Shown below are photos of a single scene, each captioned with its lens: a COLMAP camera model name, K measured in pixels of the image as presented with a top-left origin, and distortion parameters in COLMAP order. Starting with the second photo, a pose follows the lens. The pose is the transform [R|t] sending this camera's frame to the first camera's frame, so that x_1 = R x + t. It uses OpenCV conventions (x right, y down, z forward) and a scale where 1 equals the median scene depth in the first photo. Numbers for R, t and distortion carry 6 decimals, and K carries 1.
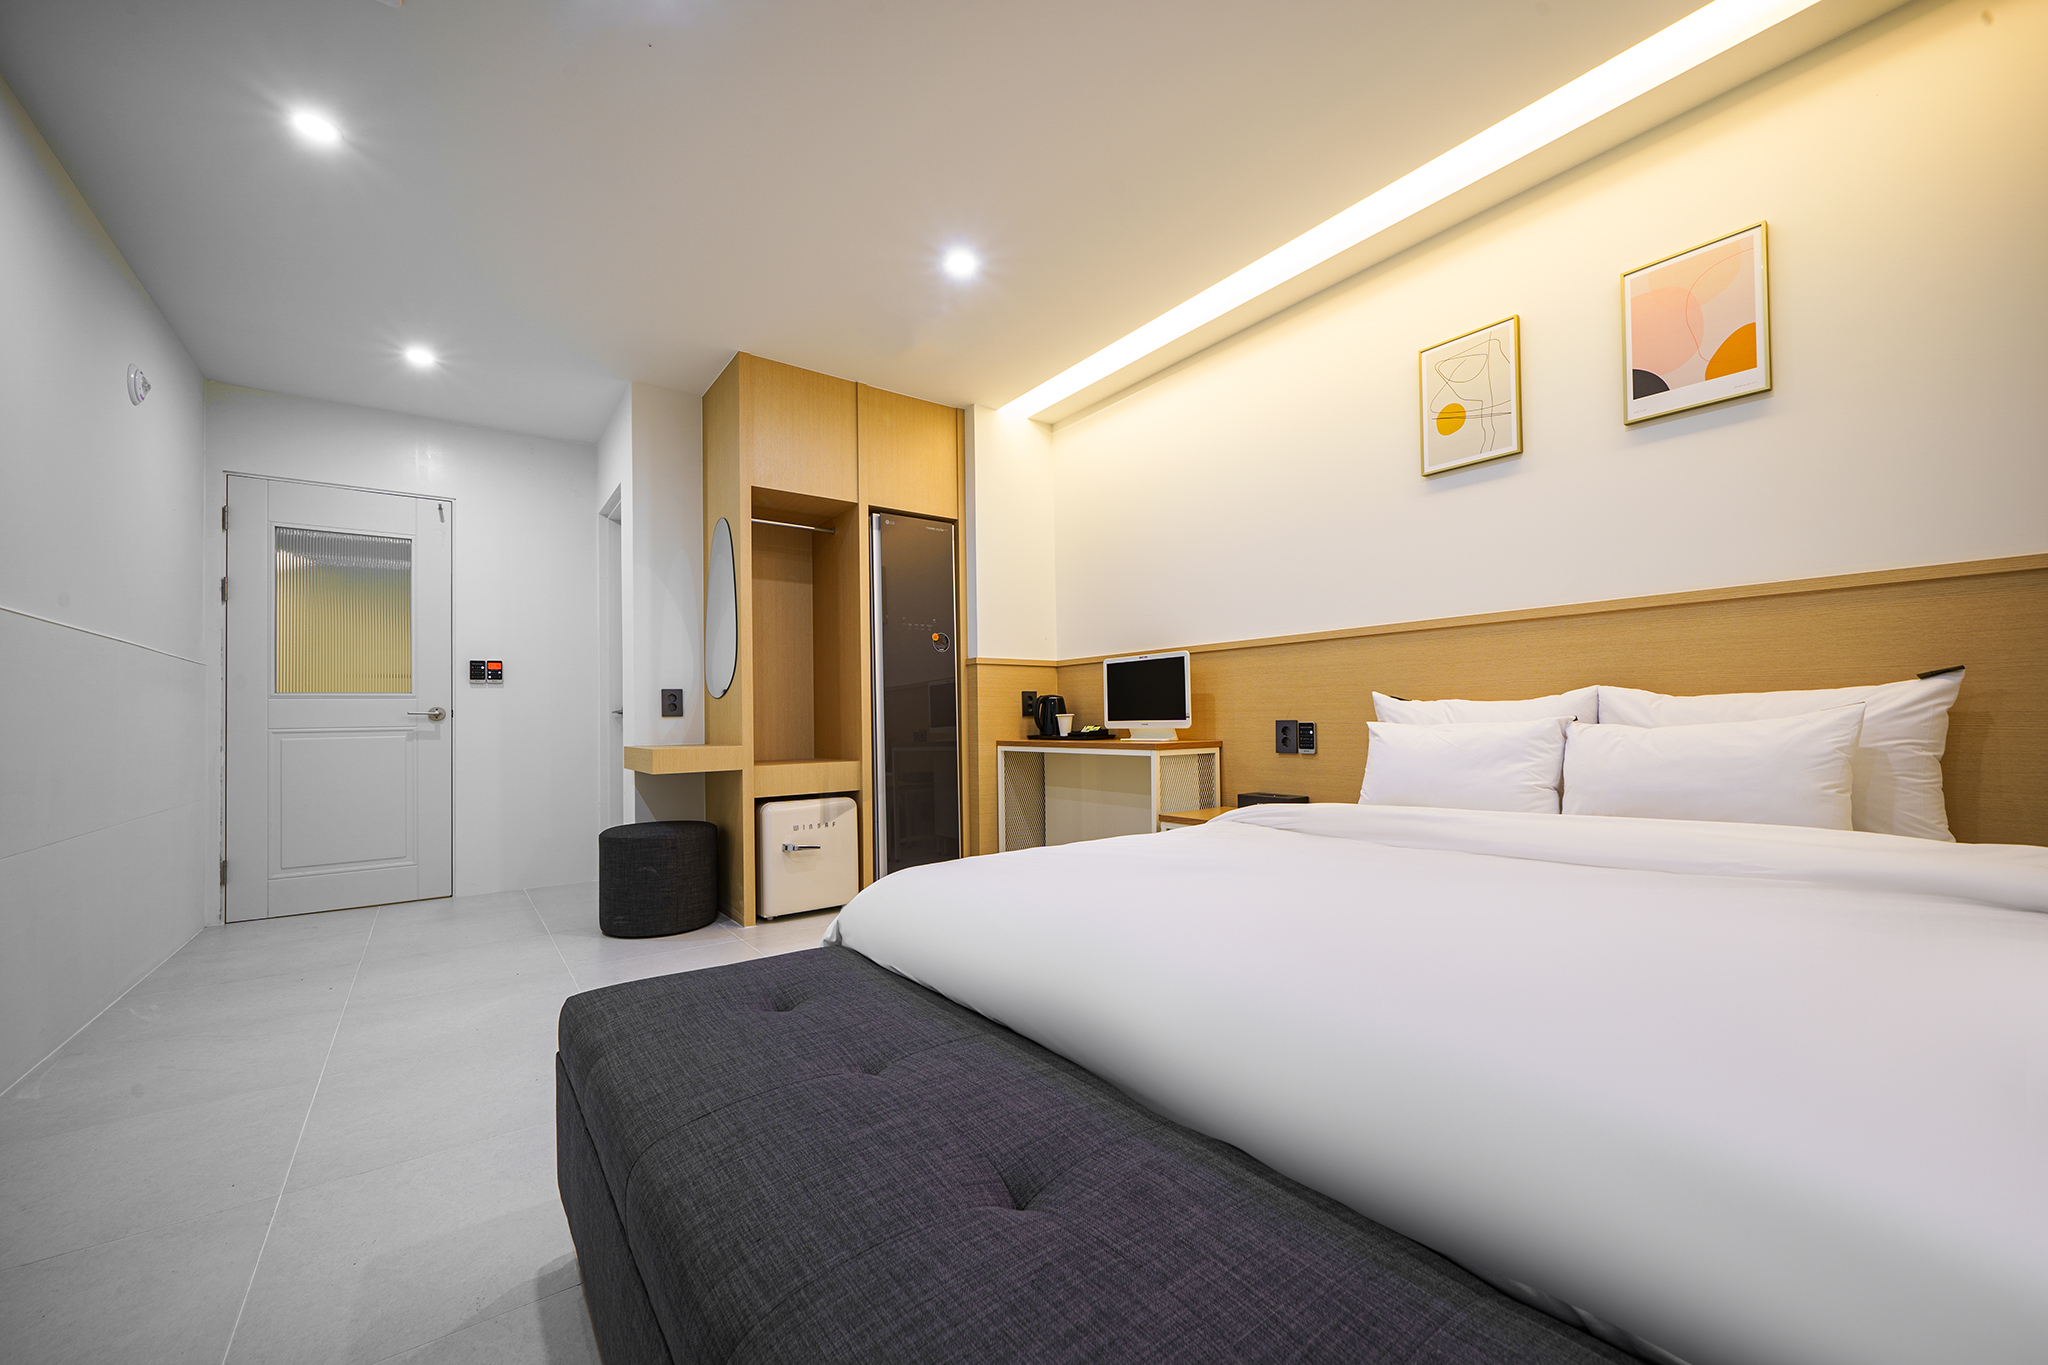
lens RADIAL K [[761.4, 0, 1024.1], [0, 761.4, 703.6], [0, 0, 1]] dist [-0.000874, -0.000033]
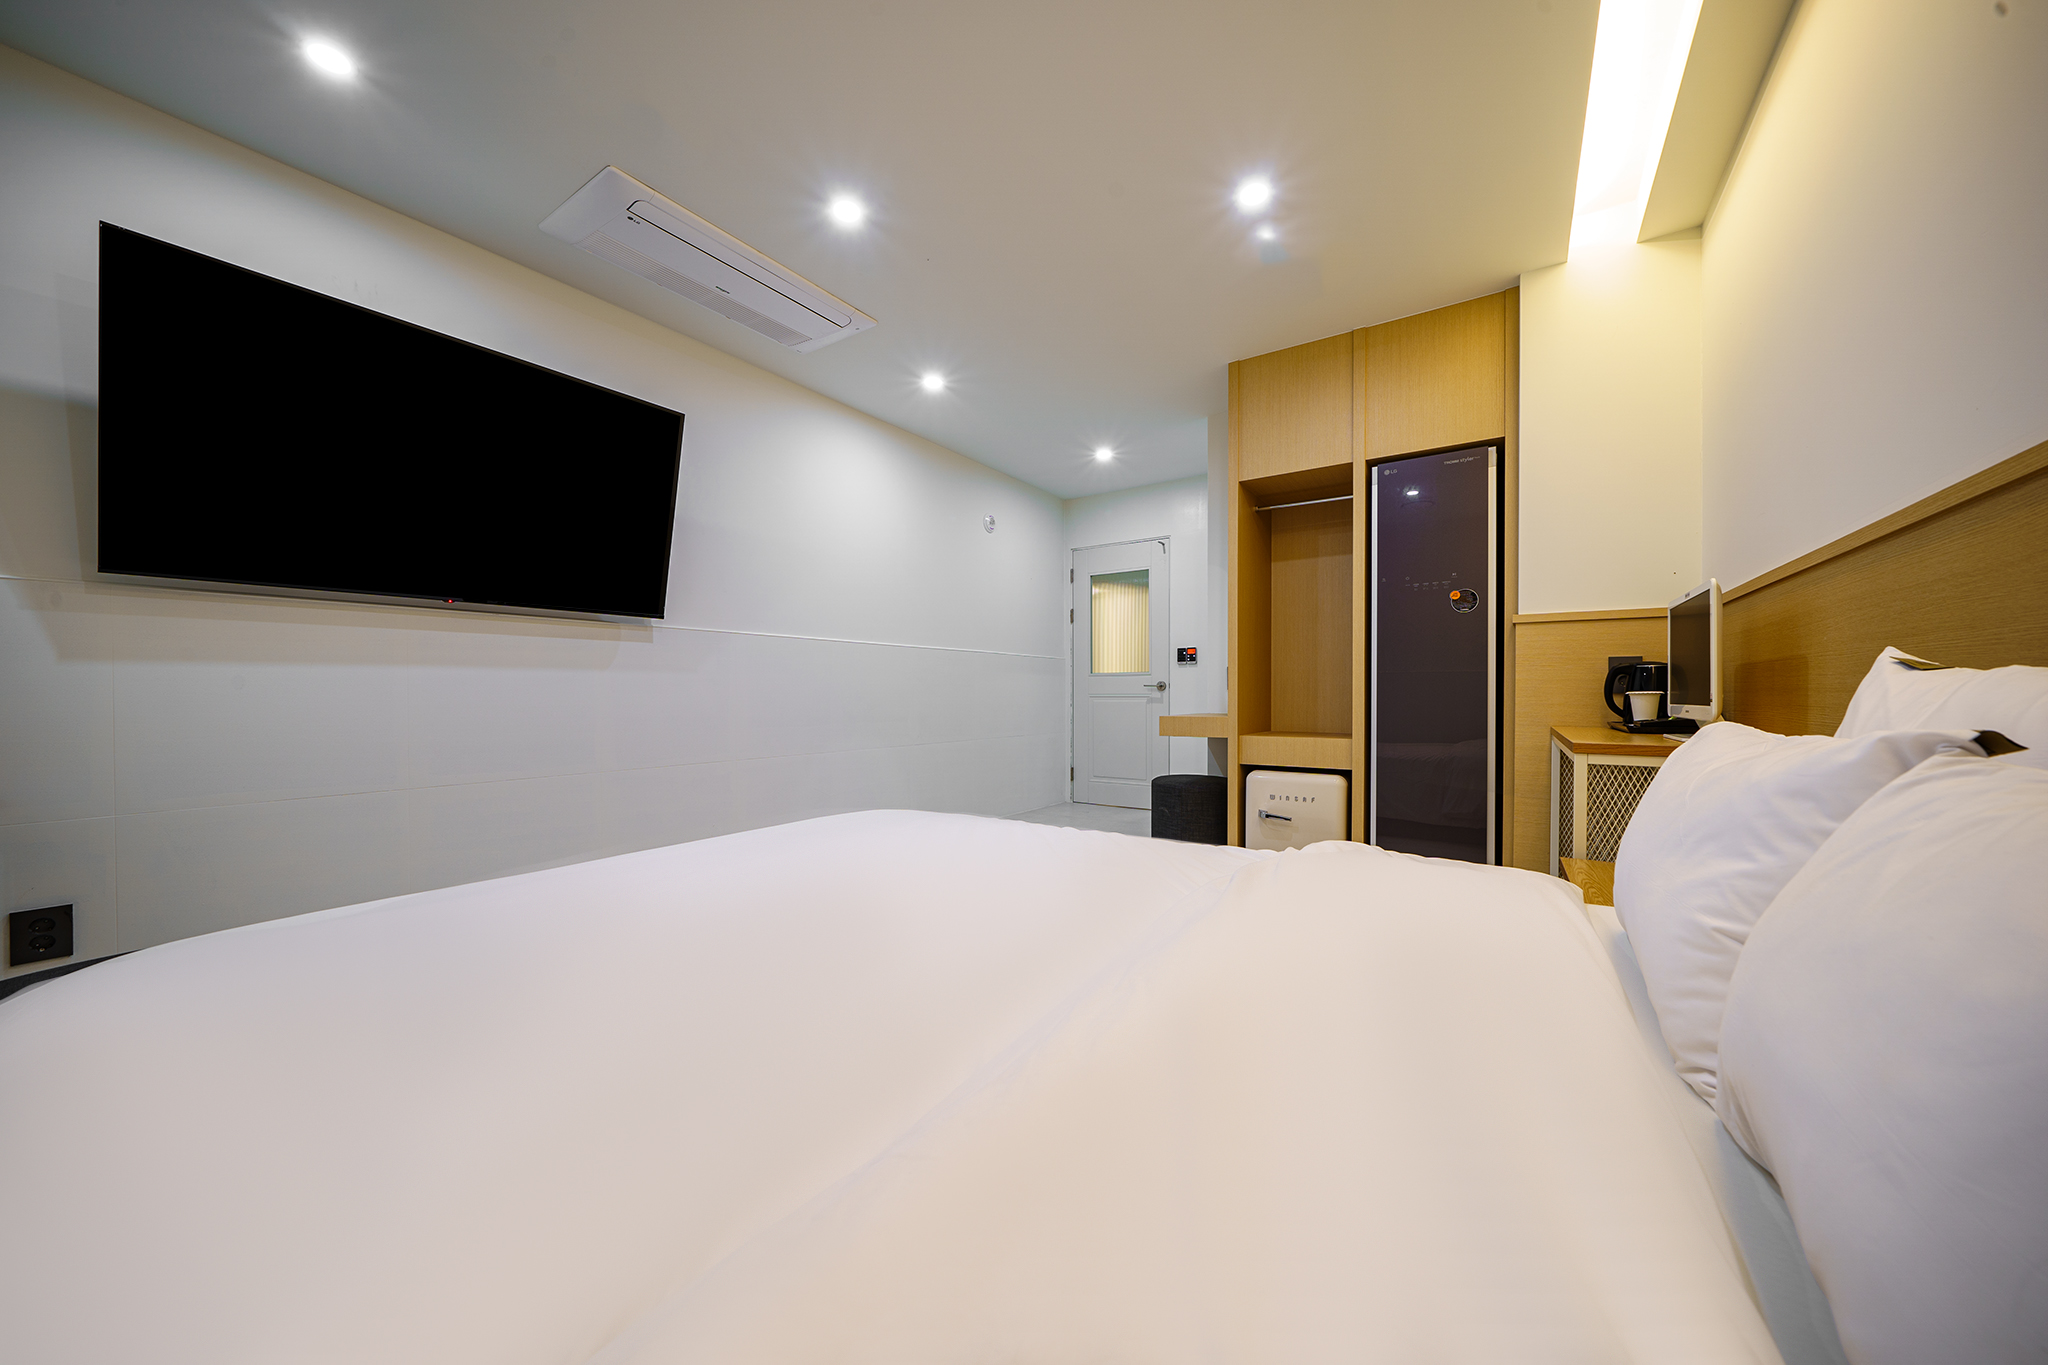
lens RADIAL K [[700.7, 0, 1023.9], [0, 700.7, 696.1], [0, 0, 1]] dist [-0.001255, -0.000278]
pose [[0.343434, 0.018975, -0.938985, 0.447736], [0.012796, 0.999609, 0.024880, -0.004080], [0.939090, -0.020560, 0.343056, 0.320201]]
